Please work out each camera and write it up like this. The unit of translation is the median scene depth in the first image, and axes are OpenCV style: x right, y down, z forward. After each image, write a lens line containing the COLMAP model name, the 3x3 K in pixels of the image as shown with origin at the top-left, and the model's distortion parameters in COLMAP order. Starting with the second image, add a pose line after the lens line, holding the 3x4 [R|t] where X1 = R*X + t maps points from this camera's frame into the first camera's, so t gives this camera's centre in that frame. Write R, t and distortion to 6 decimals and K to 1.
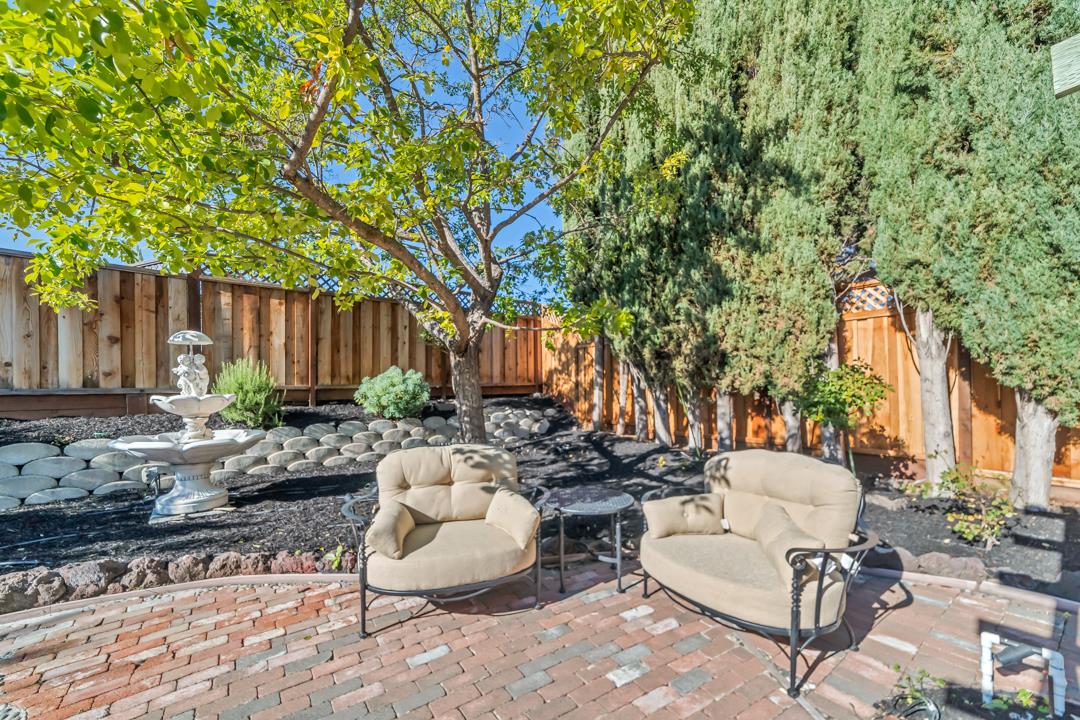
lens RADIAL K [[423.4, 0, 540.8], [0, 423.4, 384.2], [0, 0, 1]] dist [-0.011184, 0.000895]
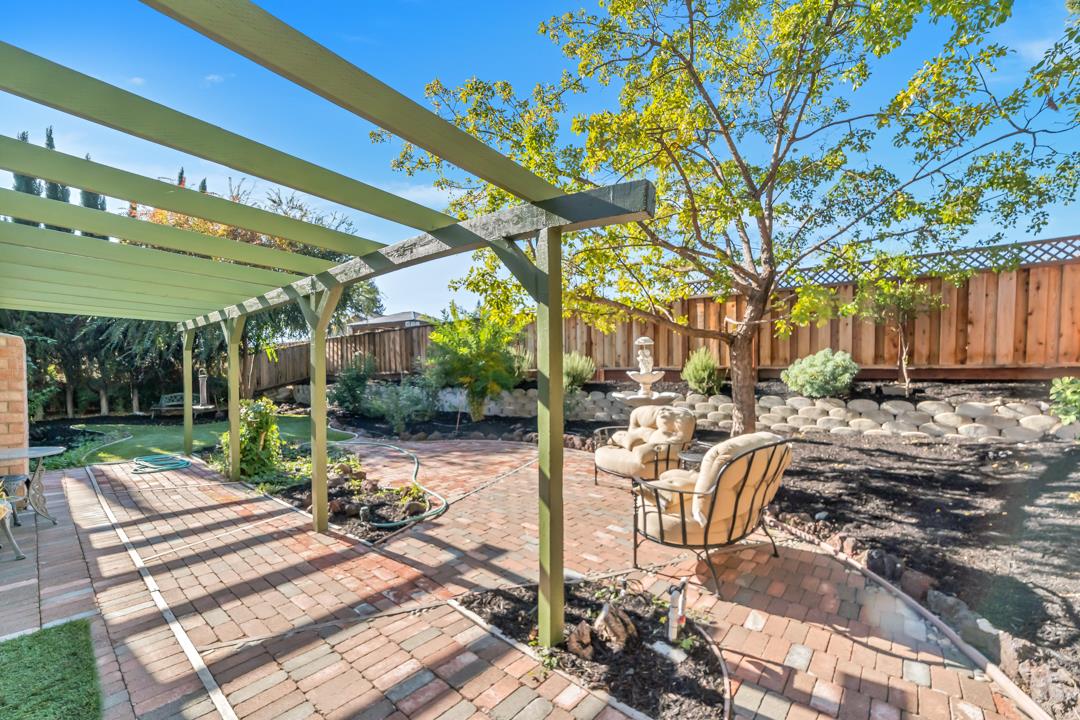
lens RADIAL K [[423.4, 0, 542.3], [0, 423.4, 377.4], [0, 0, 1]] dist [-0.011184, 0.000895]
pose [[0.242046, 0.036458, -0.969580, 0.544376], [0.004594, 0.999240, 0.038721, -0.014955], [0.970254, -0.013826, 0.241695, 0.064940]]
